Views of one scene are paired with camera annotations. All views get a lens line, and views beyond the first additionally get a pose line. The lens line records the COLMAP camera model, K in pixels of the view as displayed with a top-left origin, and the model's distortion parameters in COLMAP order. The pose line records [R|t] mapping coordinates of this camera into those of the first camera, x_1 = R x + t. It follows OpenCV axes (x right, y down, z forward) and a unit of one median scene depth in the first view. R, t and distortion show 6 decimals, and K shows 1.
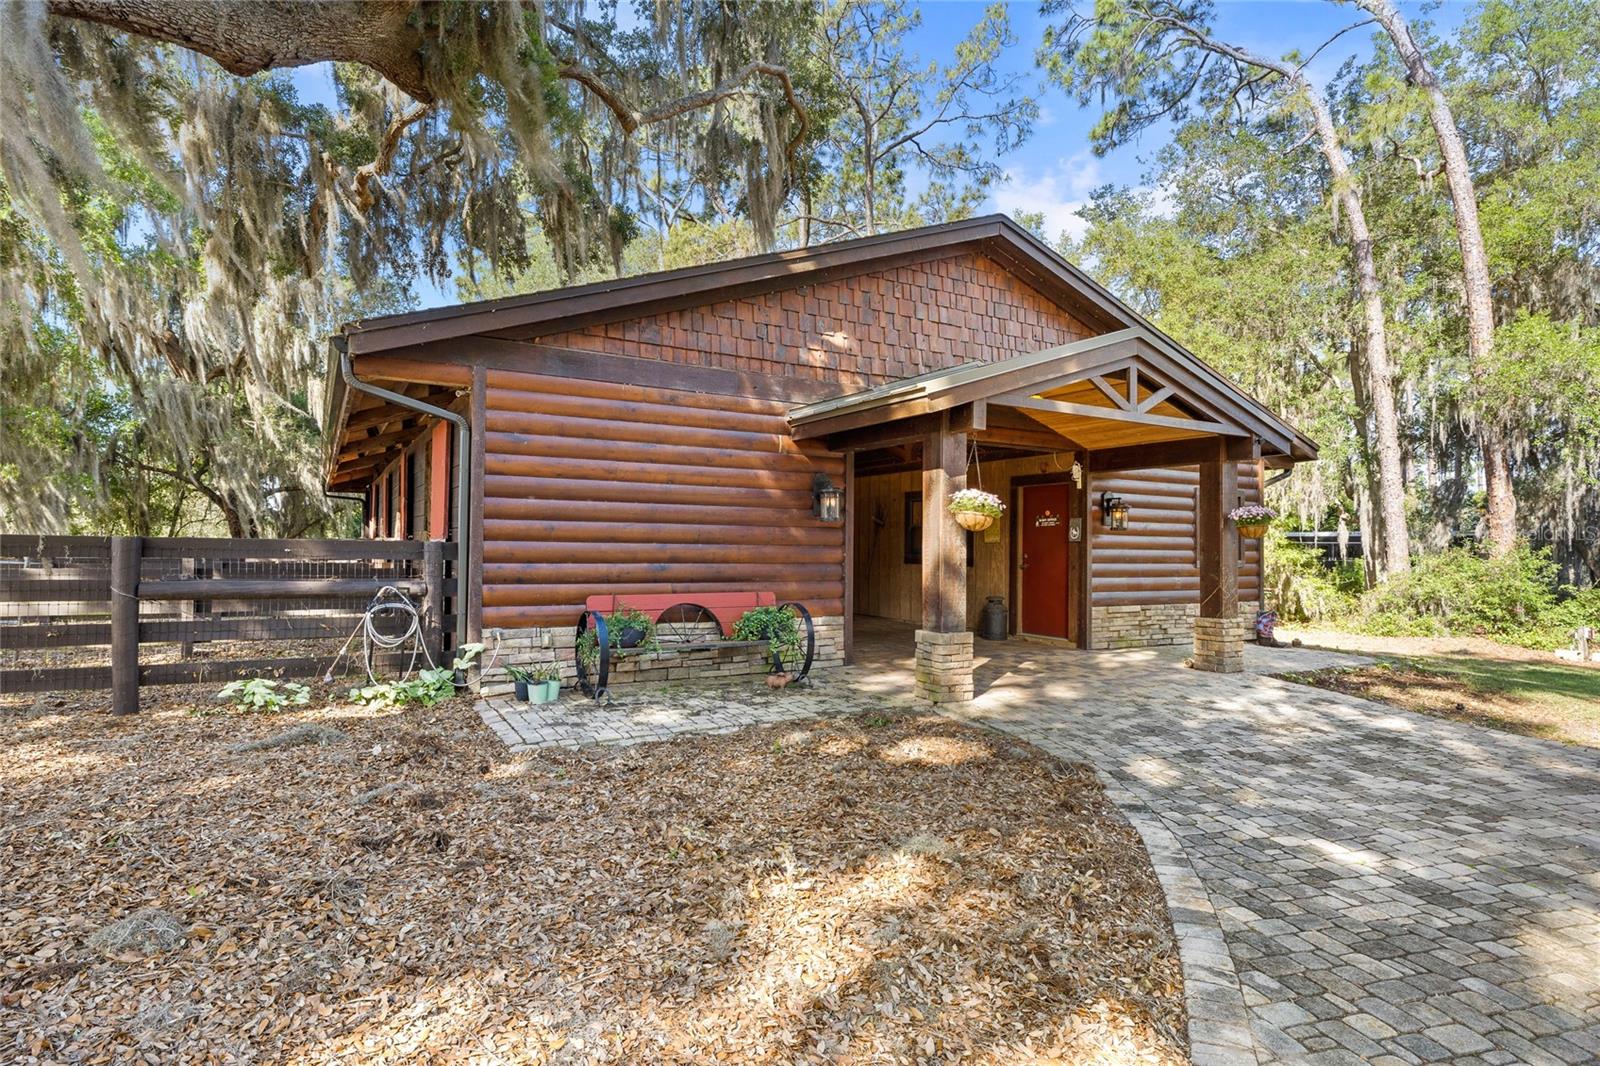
lens RADIAL K [[857.6, 0, 799.3], [0, 857.6, 532.5], [0, 0, 1]] dist [0.004034, 0.000429]
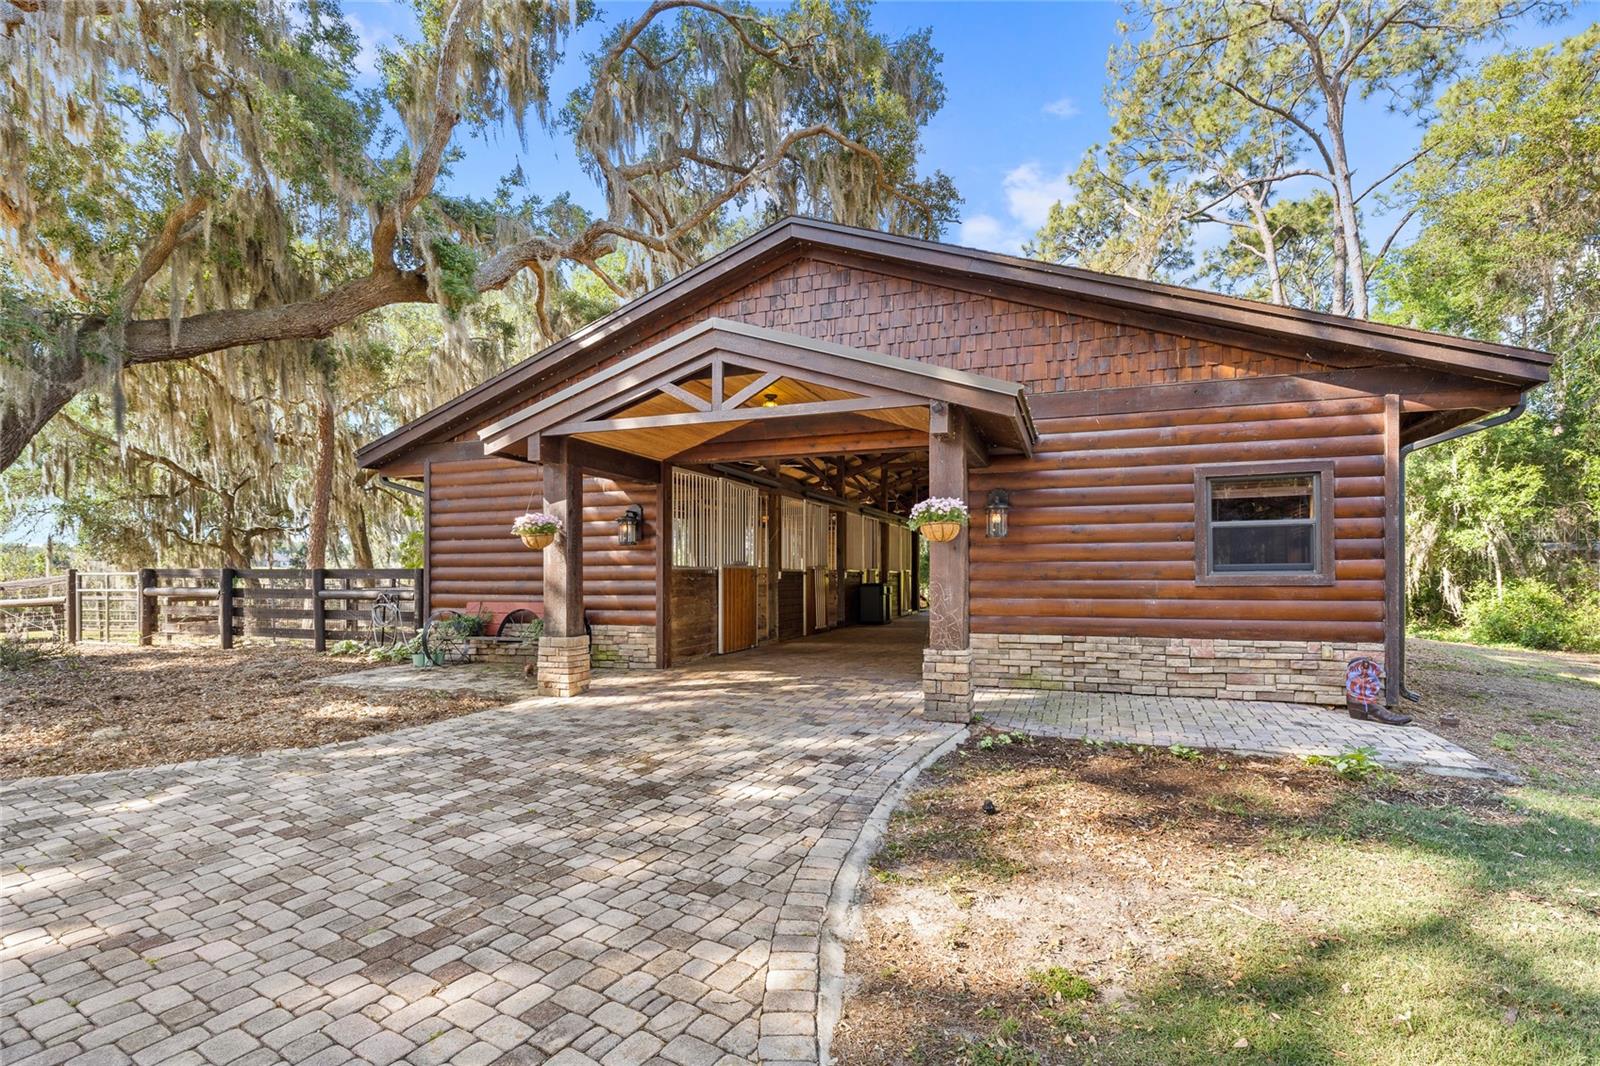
lens RADIAL K [[765.1, 0, 794.1], [0, 765.1, 590.4], [0, 0, 1]] dist [-0.006092, -0.000606]
pose [[0.627195, -0.000213, -0.778862, 1.163619], [0.022758, 0.999578, 0.018053, 0.040947], [0.778529, -0.029048, 0.626936, 0.590966]]
